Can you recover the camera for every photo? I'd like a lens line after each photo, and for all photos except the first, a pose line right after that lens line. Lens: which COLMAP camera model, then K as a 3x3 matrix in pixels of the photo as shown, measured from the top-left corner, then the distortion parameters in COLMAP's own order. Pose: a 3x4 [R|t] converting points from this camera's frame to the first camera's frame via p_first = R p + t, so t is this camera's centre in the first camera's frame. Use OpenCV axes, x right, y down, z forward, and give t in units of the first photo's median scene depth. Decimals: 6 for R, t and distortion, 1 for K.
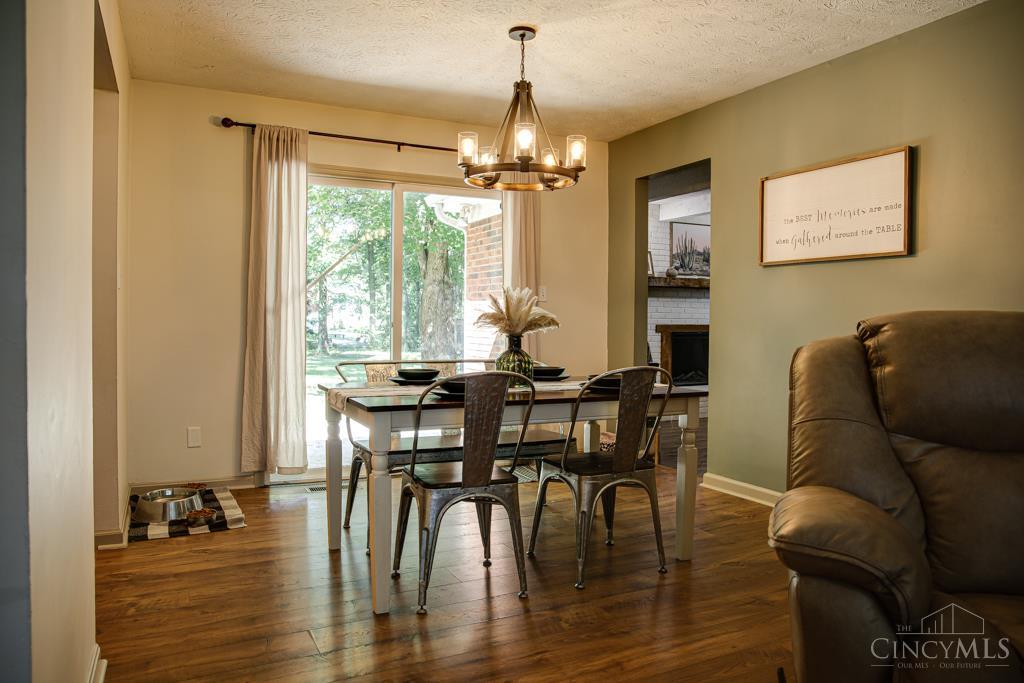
lens RADIAL K [[725.7, 0, 509.8], [0, 725.7, 337.4], [0, 0, 1]] dist [-0.058188, 0.002596]
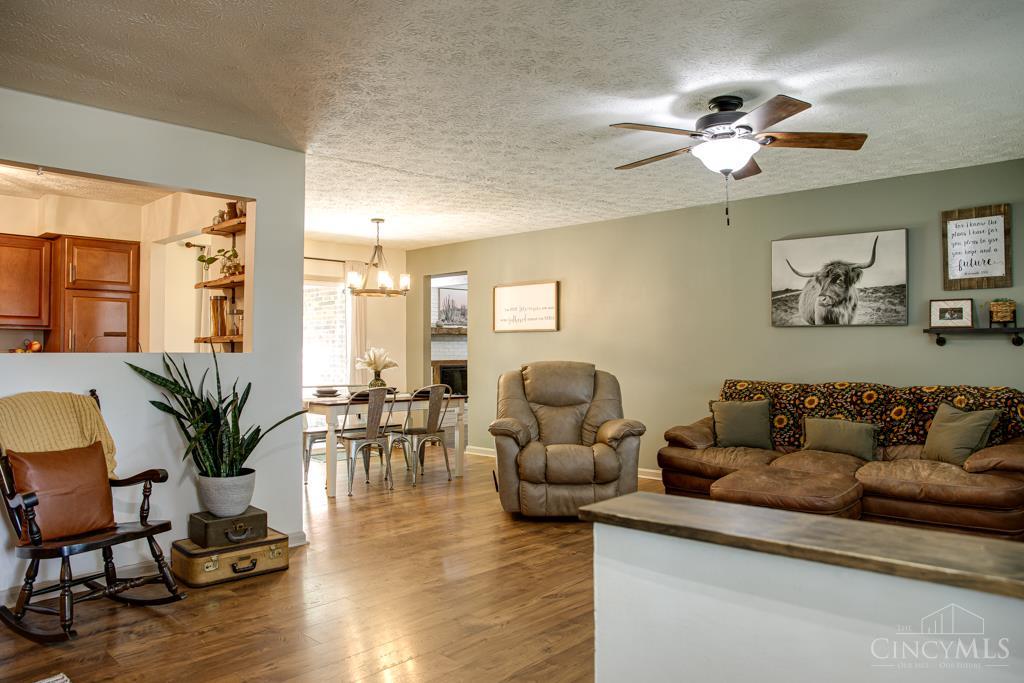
lens RADIAL K [[725.7, 0, 509.8], [0, 725.7, 337.4], [0, 0, 1]] dist [-0.058188, 0.002596]
pose [[0.944787, -0.004235, 0.327657, -0.305351], [0.017979, 0.999080, -0.038930, -0.012390], [-0.327191, 0.042672, 0.943994, -1.050143]]
